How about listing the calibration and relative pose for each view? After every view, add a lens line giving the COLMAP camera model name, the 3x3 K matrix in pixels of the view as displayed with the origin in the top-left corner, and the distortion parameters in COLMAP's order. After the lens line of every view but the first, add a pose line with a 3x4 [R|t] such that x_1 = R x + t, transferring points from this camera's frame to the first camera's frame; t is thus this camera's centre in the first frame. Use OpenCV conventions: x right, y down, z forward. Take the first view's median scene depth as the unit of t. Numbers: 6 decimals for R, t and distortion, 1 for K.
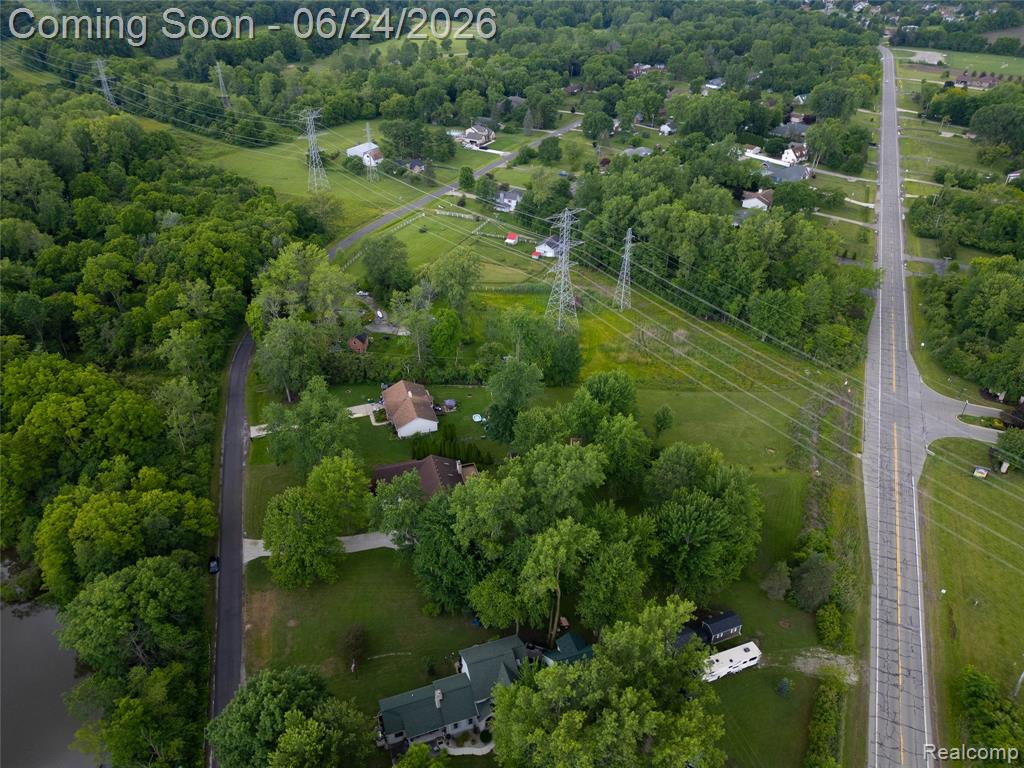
lens RADIAL K [[714.5, 0, 513.6], [0, 714.5, 382.5], [0, 0, 1]] dist [0.069193, -0.063333]
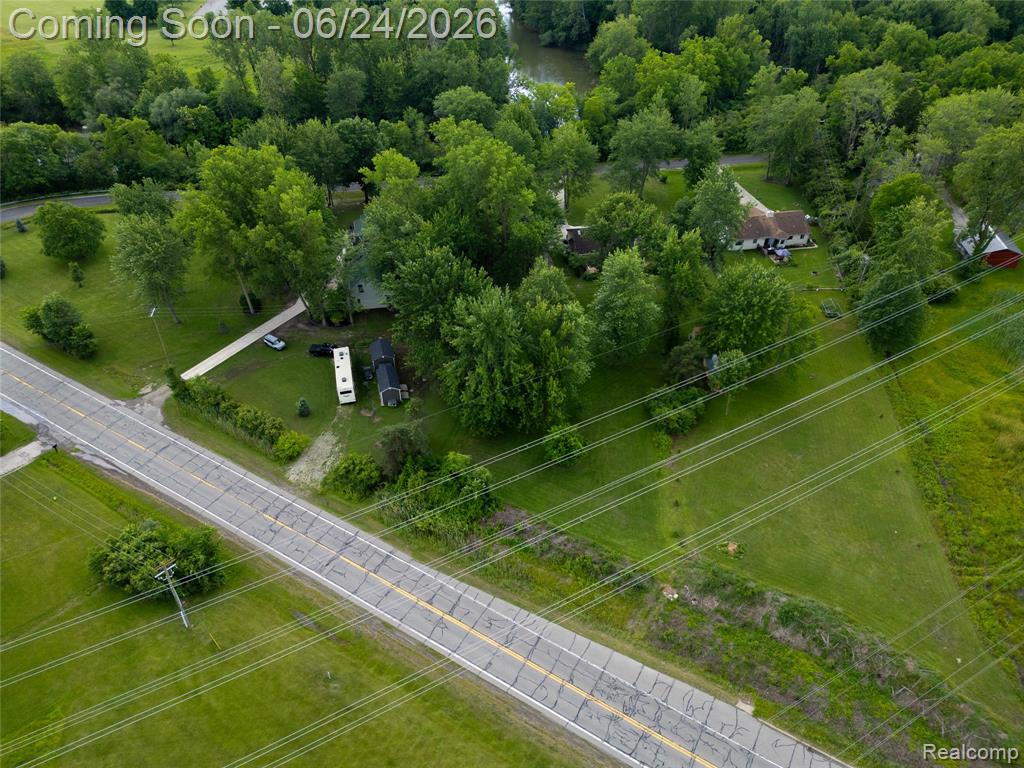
lens RADIAL K [[714.5, 0, 511.1], [0, 714.5, 387.7], [0, 0, 1]] dist [0.069193, -0.063333]
pose [[-0.138209, 0.616424, -0.775190, 0.901832], [-0.530987, 0.614587, 0.583384, -0.252973], [0.836033, 0.492245, 0.242371, 0.844178]]
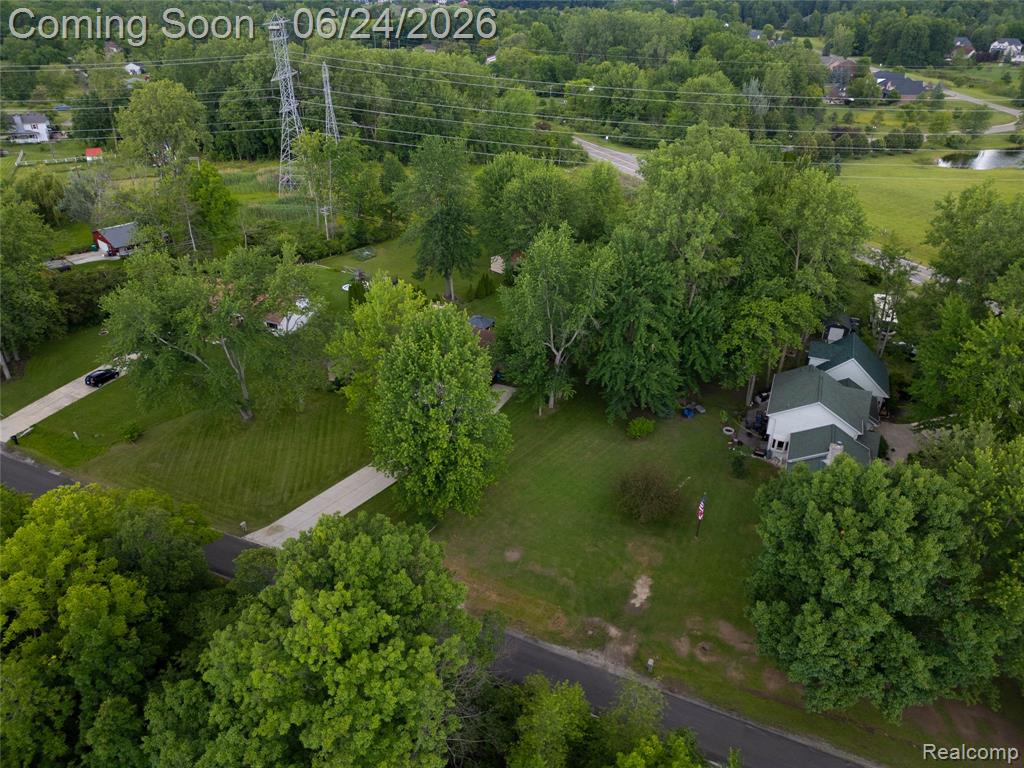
lens RADIAL K [[714.5, 0, 509.7], [0, 714.5, 385.4], [0, 0, 1]] dist [0.069193, -0.063333]
pose [[0.660976, -0.375472, 0.649717, -0.560779], [0.398214, 0.909356, 0.120403, 0.147861], [-0.636032, 0.179143, 0.750581, 0.552198]]
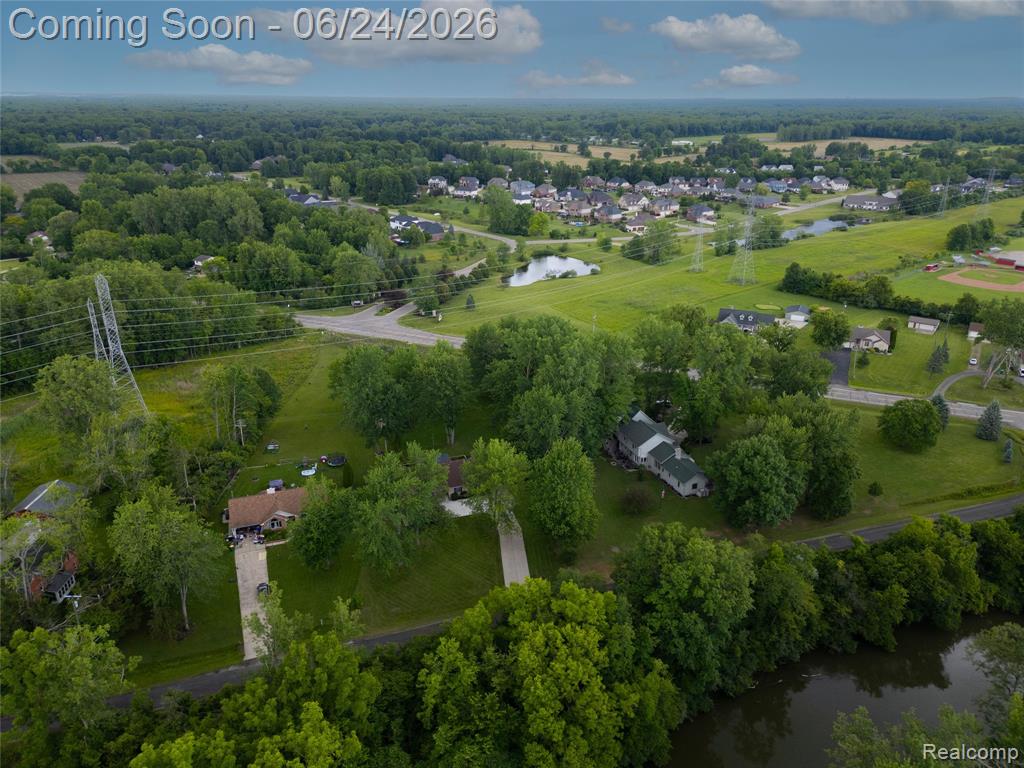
lens RADIAL K [[714.5, 0, 510.3], [0, 714.5, 378.8], [0, 0, 1]] dist [0.069193, -0.063333]
pose [[-0.030800, -0.374866, 0.926567, -1.090521], [0.528814, 0.780529, 0.333361, -0.264070], [-0.848178, 0.500249, 0.174195, 0.773047]]
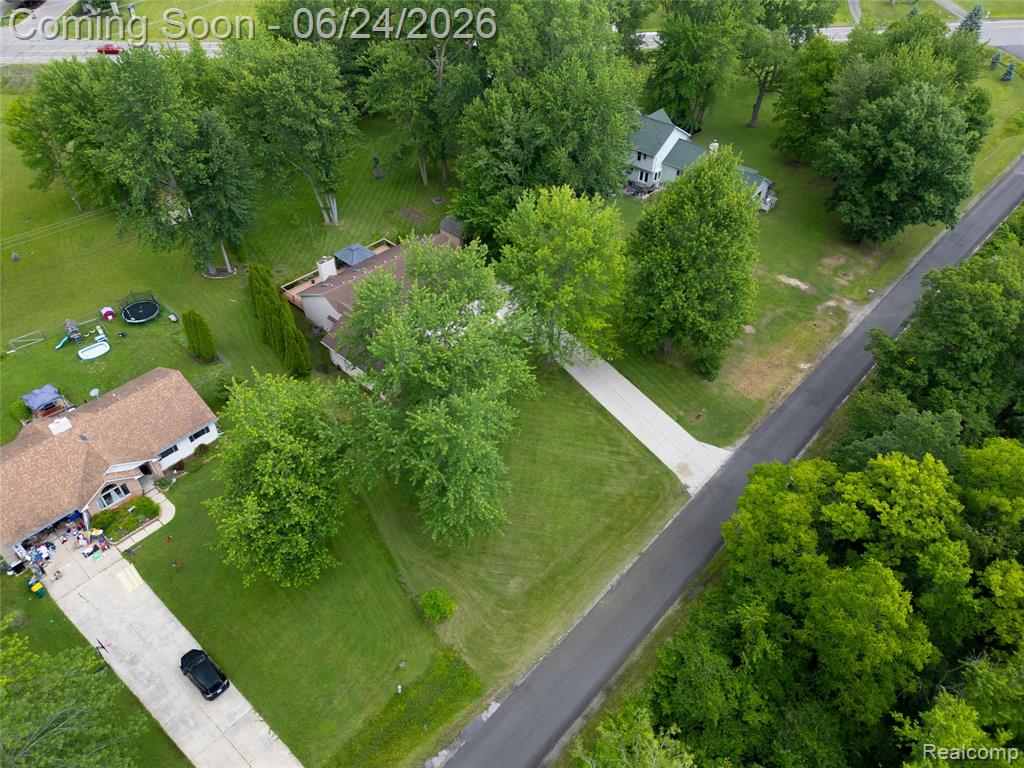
lens RADIAL K [[714.5, 0, 509.3], [0, 714.5, 383.4], [0, 0, 1]] dist [0.069193, -0.063333]
pose [[-0.493947, -0.596527, 0.632591, -0.586302], [0.452311, 0.445066, 0.772872, -0.205435], [-0.742584, 0.667886, 0.049976, 1.079460]]
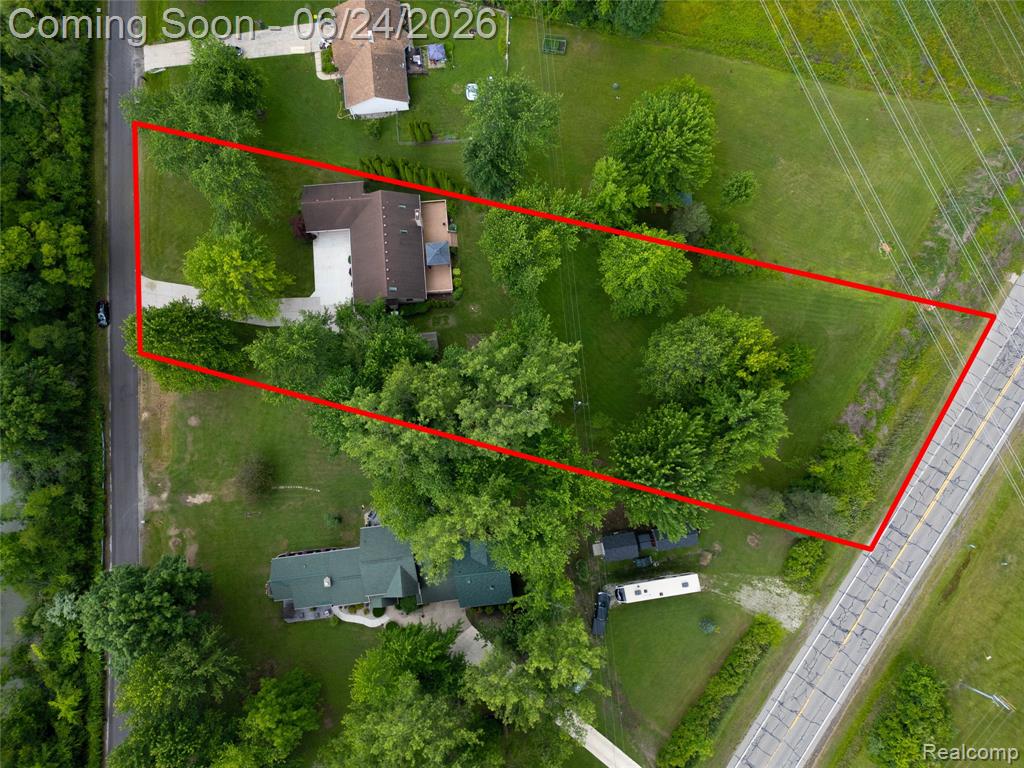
lens RADIAL K [[714.5, 0, 509.7], [0, 714.5, 373.8], [0, 0, 1]] dist [0.069193, -0.063333]
pose [[0.976526, 0.209615, -0.049585, 0.092723], [-0.101325, 0.650165, 0.753007, -0.376304], [0.190079, -0.730307, 0.656142, 0.505992]]
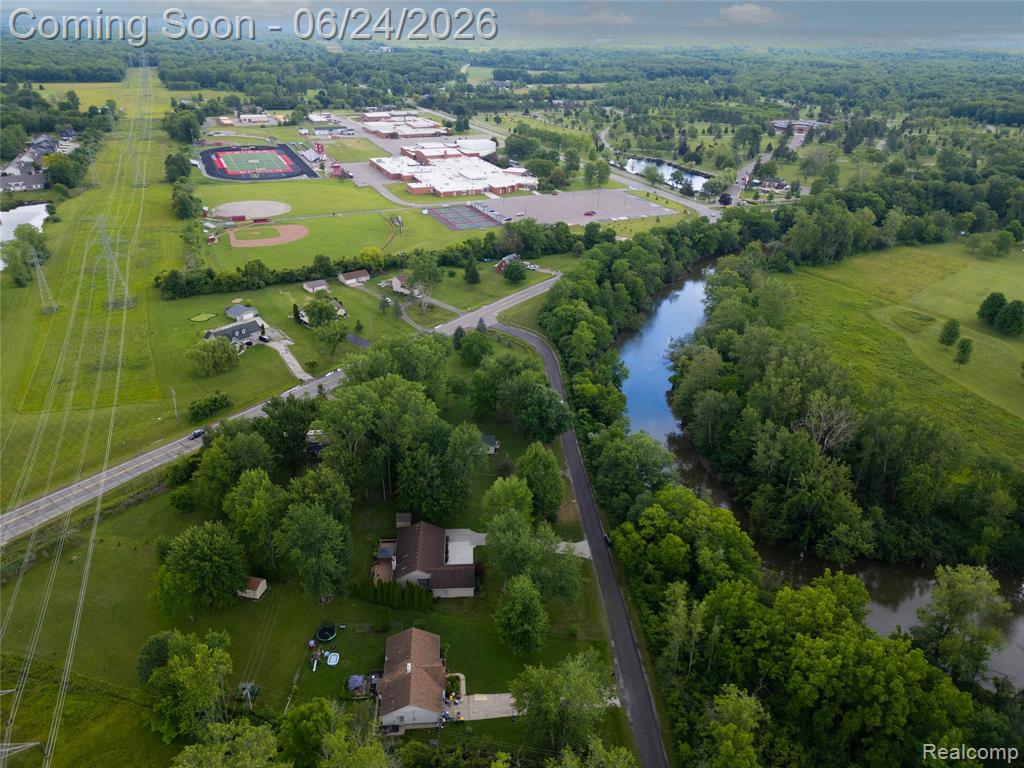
lens RADIAL K [[714.5, 0, 508.5], [0, 714.5, 381.6], [0, 0, 1]] dist [0.069193, -0.063333]
pose [[-0.970516, -0.129683, 0.203178, -0.469640], [0.107331, 0.522240, 0.846017, -0.989096], [-0.215821, 0.842881, -0.492923, 1.445153]]
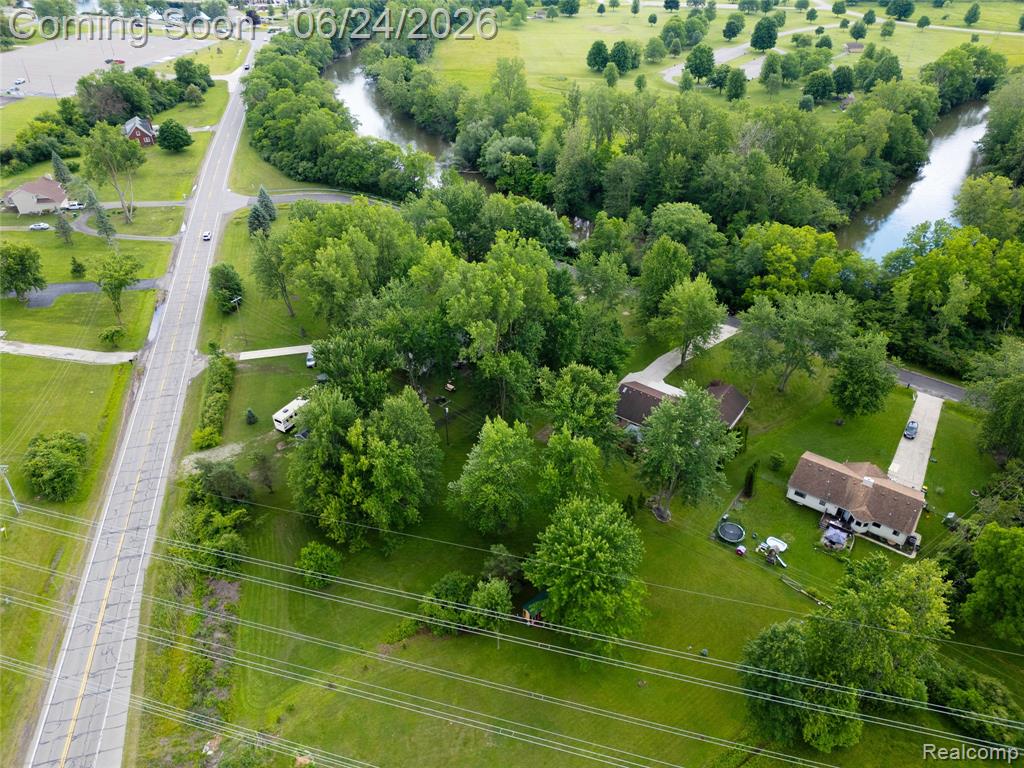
lens RADIAL K [[714.5, 0, 508.8], [0, 714.5, 384.7], [0, 0, 1]] dist [0.069193, -0.063333]
pose [[-0.801481, 0.345228, -0.488310, 0.497654], [-0.328620, 0.427961, 0.841937, -0.581731], [0.499638, 0.835265, -0.229553, 1.213111]]
